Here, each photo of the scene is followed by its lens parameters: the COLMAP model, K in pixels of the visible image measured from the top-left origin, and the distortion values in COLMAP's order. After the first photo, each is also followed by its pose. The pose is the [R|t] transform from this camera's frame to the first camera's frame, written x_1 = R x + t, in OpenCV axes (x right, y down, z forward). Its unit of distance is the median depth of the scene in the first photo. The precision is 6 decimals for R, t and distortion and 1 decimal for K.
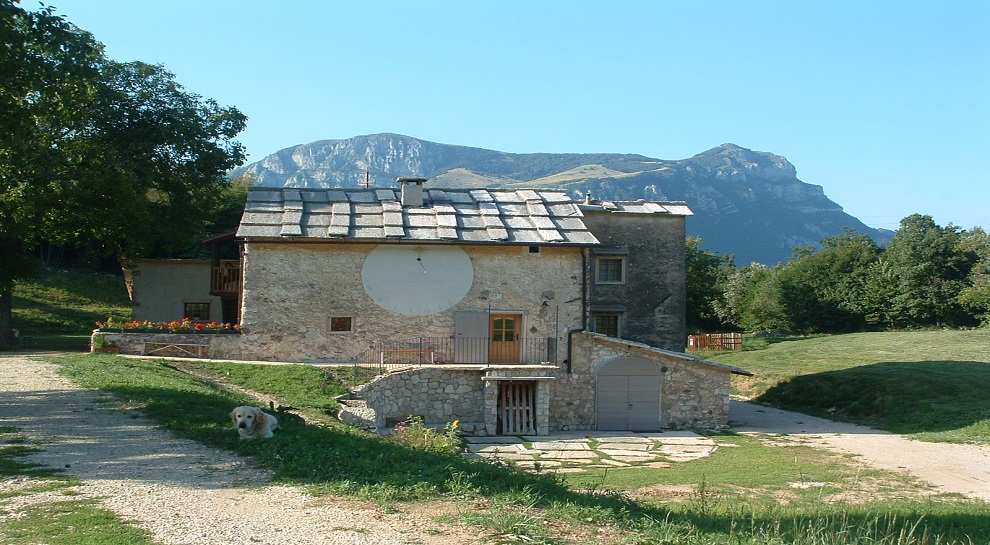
lens RADIAL K [[1486.1, 0, 494.7], [0, 1486.1, 271.0], [0, 0, 1]] dist [0.005808, 0.000000]
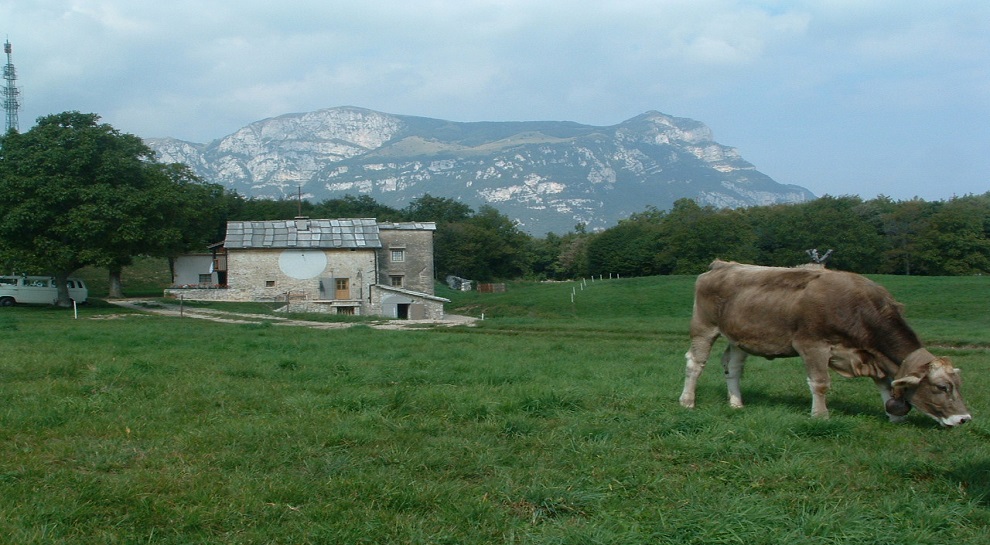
lens RADIAL K [[1752.8, 0, 494.2], [0, 1752.8, 278.9], [0, 0, 1]] dist [-0.060627, 0.000000]
pose [[0.999739, -0.020216, -0.010668, 0.270290], [0.020613, 0.999044, 0.038563, -0.068735], [0.009879, -0.038773, 0.999199, -1.694680]]
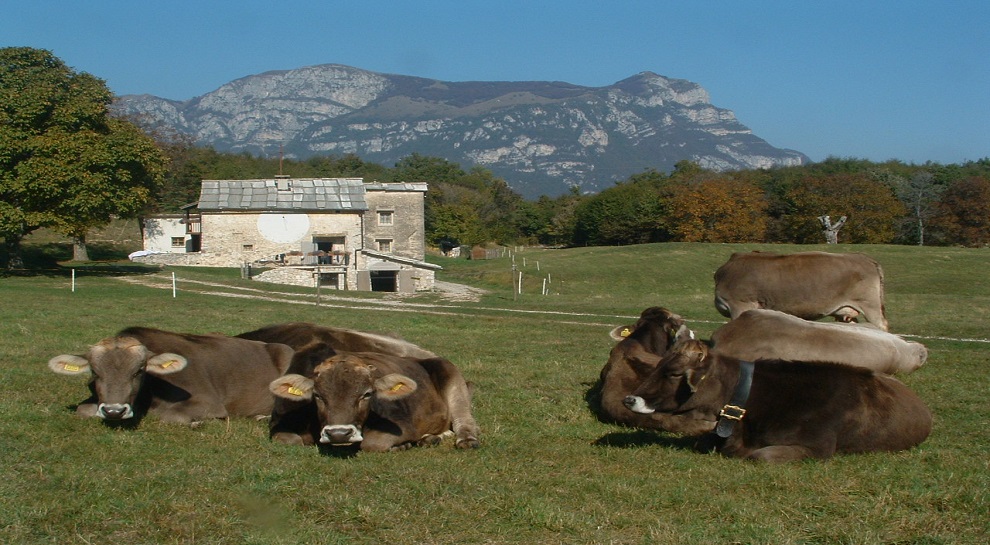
lens RADIAL K [[1752.8, 0, 495.6], [0, 1752.8, 266.1], [0, 0, 1]] dist [-0.060627, 0.000000]
pose [[0.999925, -0.012208, -0.000258, 0.249276], [0.012205, 0.998574, 0.051968, -0.063658], [-0.000377, -0.051967, 0.998649, -1.493776]]
